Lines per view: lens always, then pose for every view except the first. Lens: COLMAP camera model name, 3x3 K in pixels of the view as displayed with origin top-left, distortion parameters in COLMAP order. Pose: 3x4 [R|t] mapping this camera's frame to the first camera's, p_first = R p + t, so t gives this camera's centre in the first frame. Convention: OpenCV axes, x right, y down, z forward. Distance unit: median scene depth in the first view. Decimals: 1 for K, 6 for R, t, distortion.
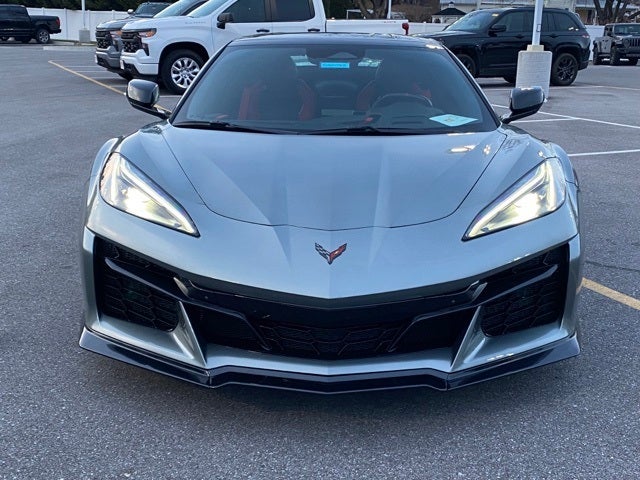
lens RADIAL K [[730.5, 0, 319.4], [0, 730.5, 237.2], [0, 0, 1]] dist [0.147403, -0.351344]
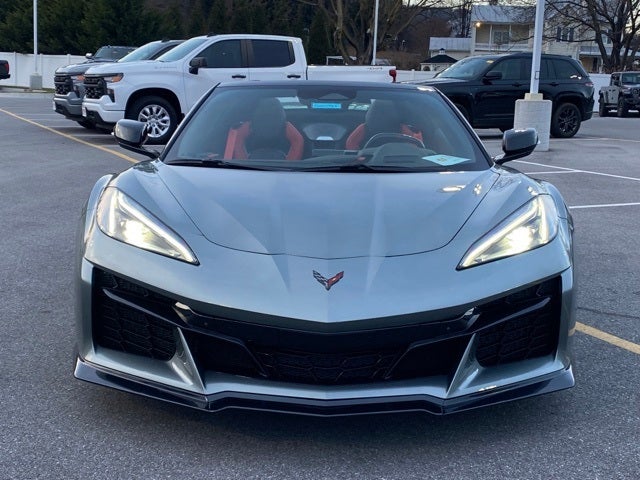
lens RADIAL K [[832.8, 0, 301.7], [0, 832.8, 250.7], [0, 0, 1]] dist [0.202176, -0.567118]
pose [[0.999946, 0.004450, 0.009384, -0.026007], [-0.003765, 0.997415, -0.071763, 0.050941], [-0.009680, 0.071724, 0.997378, -0.135018]]
